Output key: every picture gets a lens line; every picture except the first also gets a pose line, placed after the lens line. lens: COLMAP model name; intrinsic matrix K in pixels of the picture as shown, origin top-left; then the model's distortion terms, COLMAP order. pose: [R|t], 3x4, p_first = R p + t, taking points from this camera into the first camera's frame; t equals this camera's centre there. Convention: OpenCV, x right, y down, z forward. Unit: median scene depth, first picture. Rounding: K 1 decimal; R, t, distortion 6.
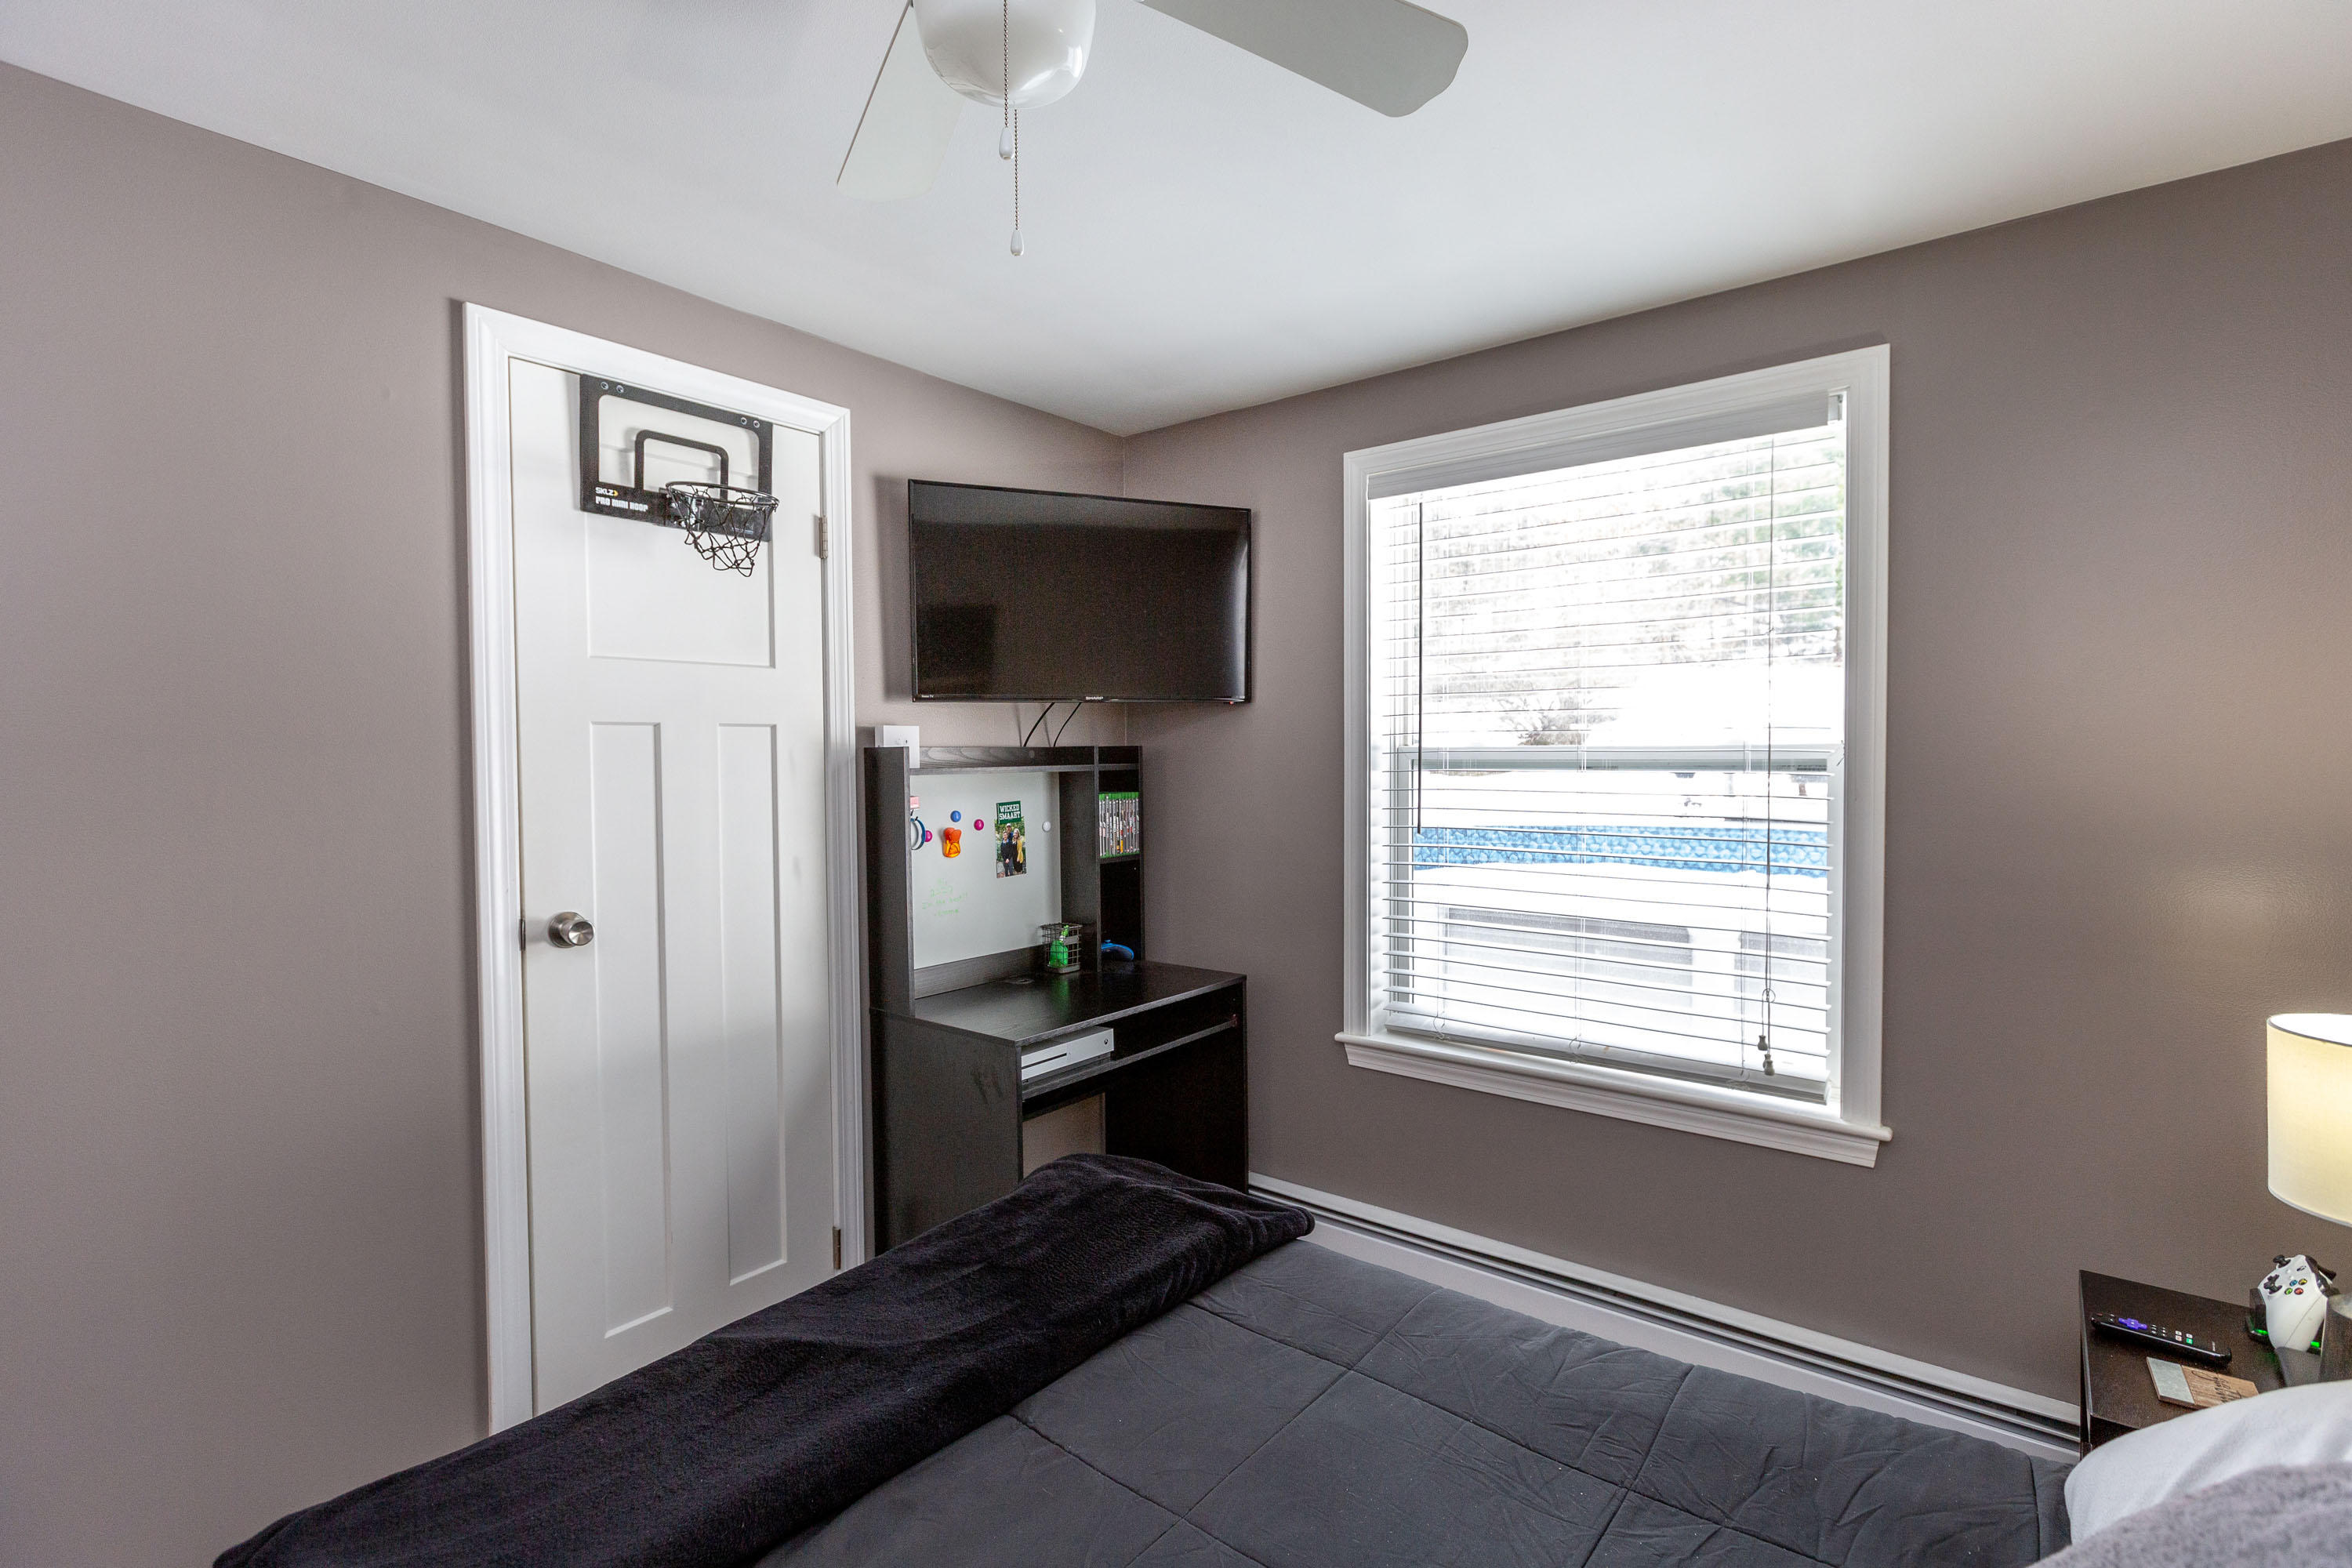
lens RADIAL K [[1074.2, 0, 1177.6], [0, 1074.2, 776.1], [0, 0, 1]] dist [0.003345, -0.001358]
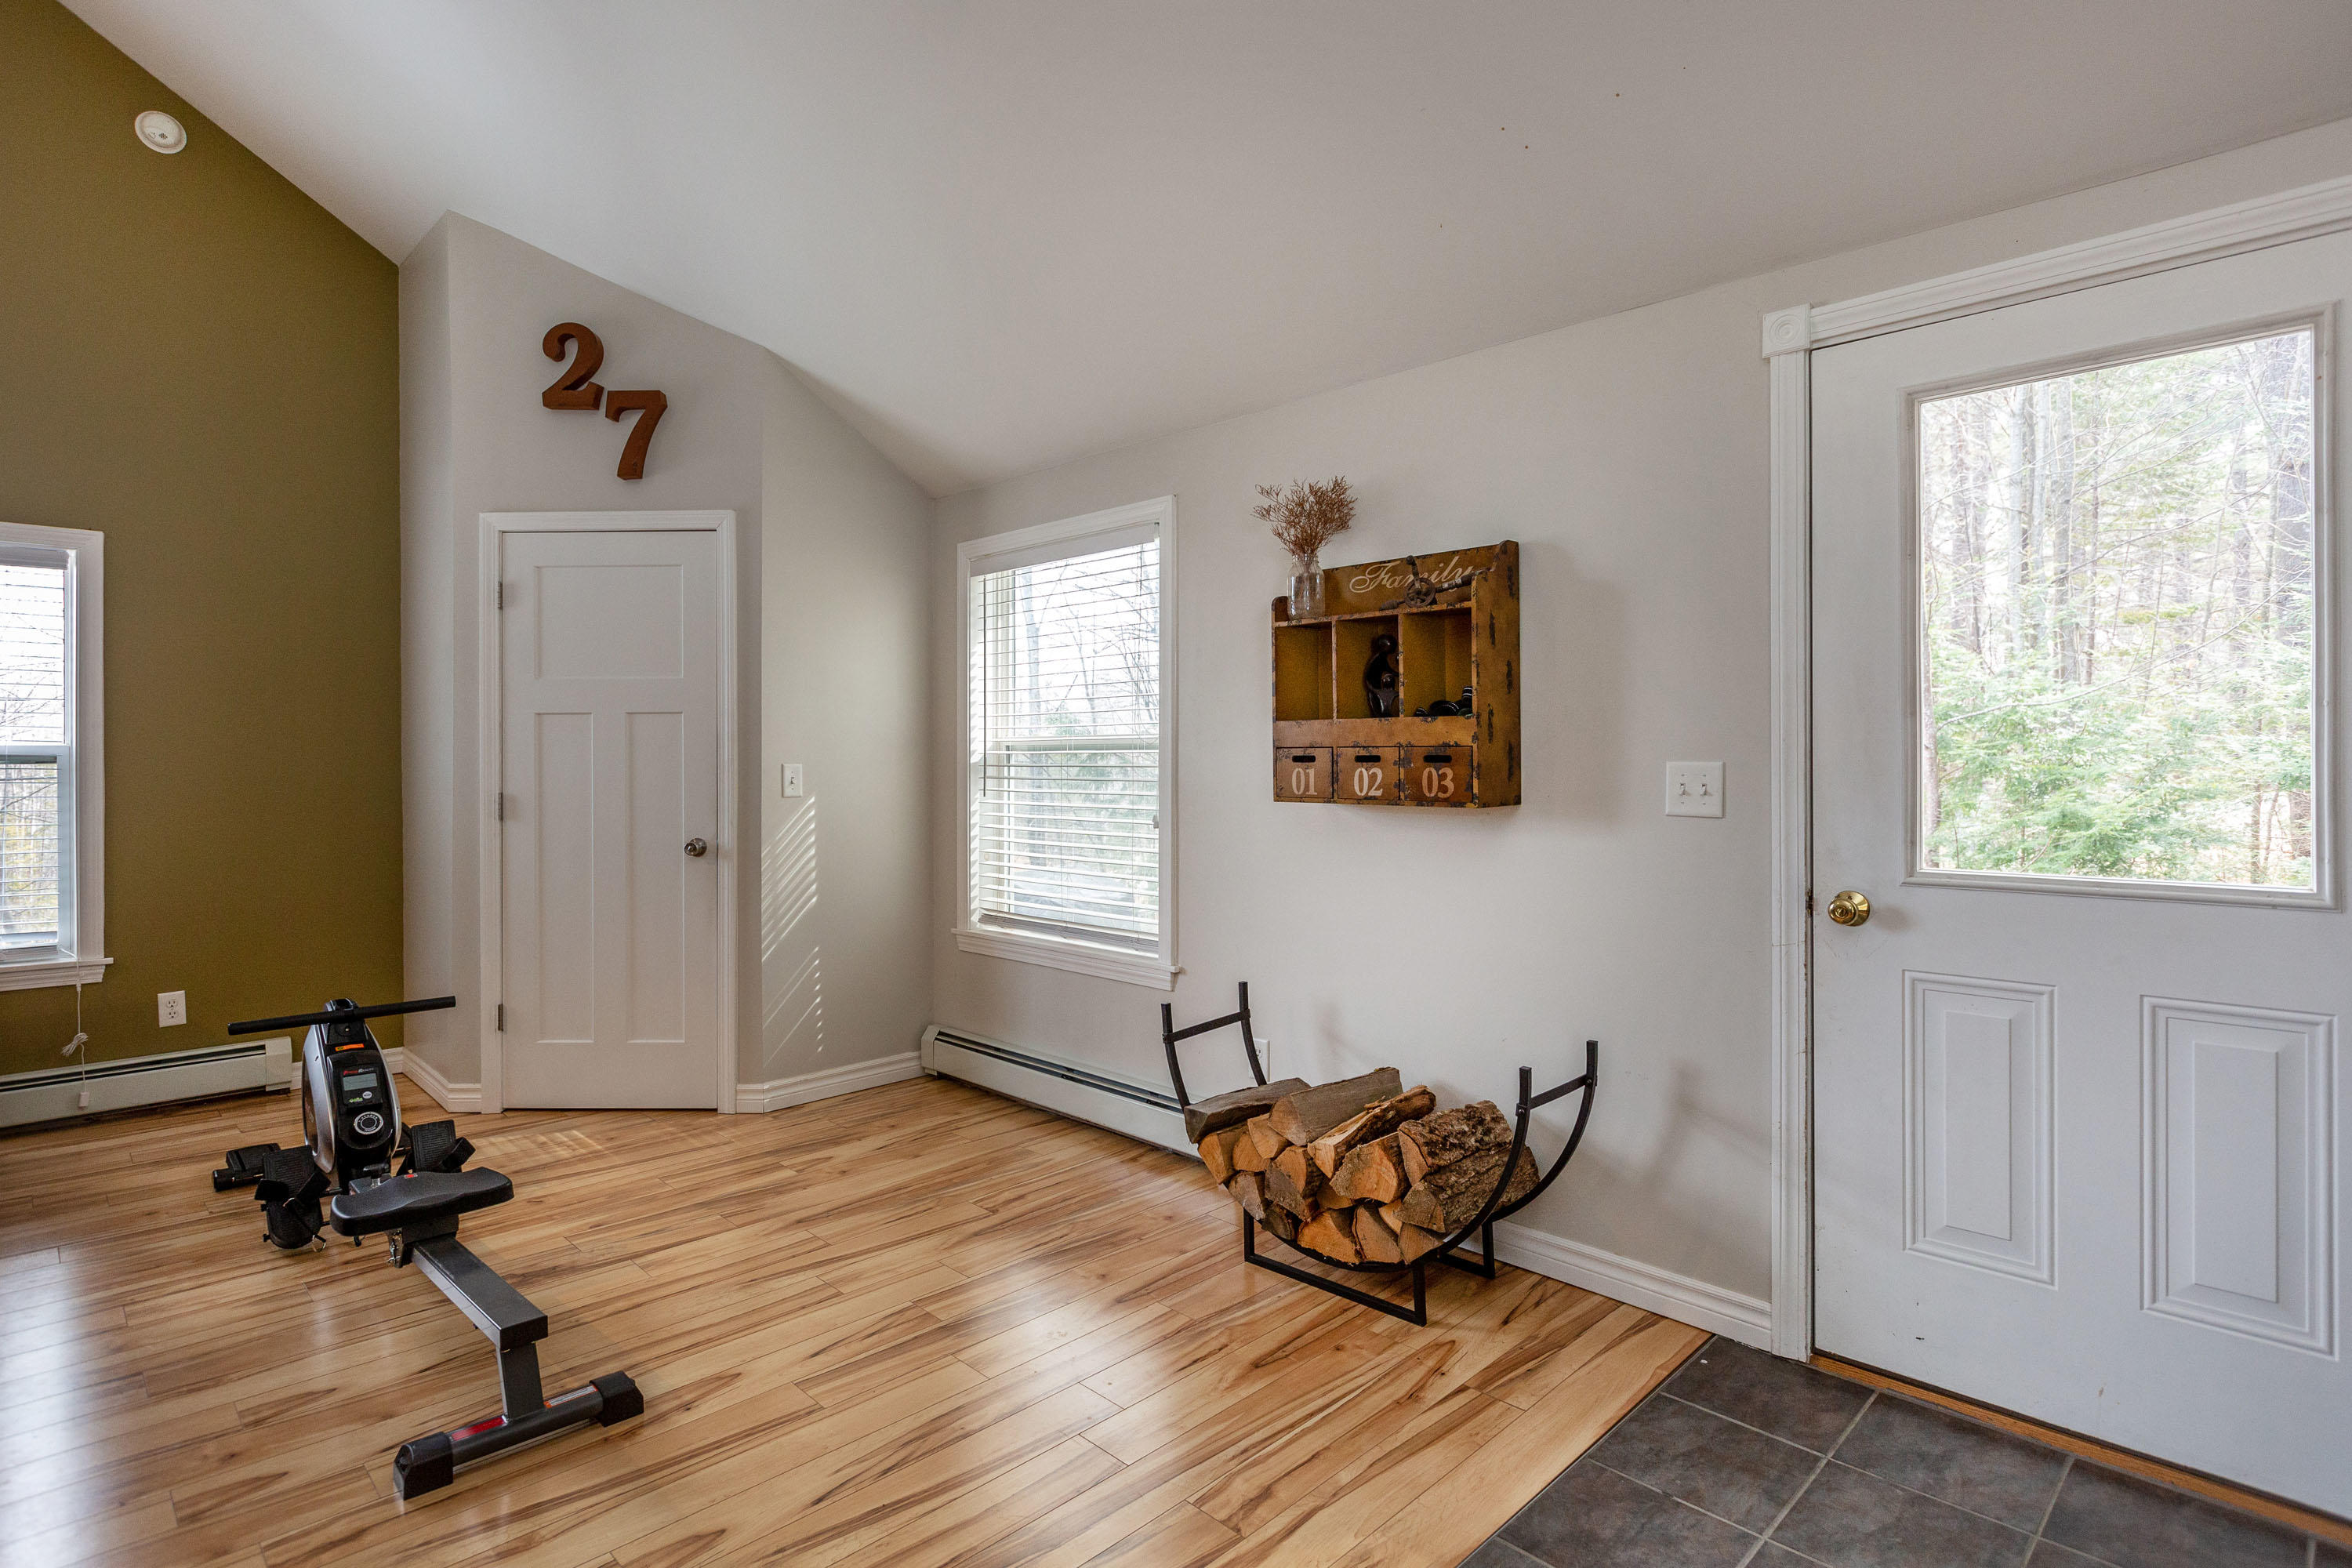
lens RADIAL K [[1169.6, 0, 1151.8], [0, 1169.6, 769.2], [0, 0, 1]] dist [0.001916, -0.000834]
pose [[0.120244, -0.006957, 0.992720, -1.101111], [0.023716, 0.999710, 0.004133, 0.040700], [-0.992461, 0.023046, 0.120374, -1.005742]]
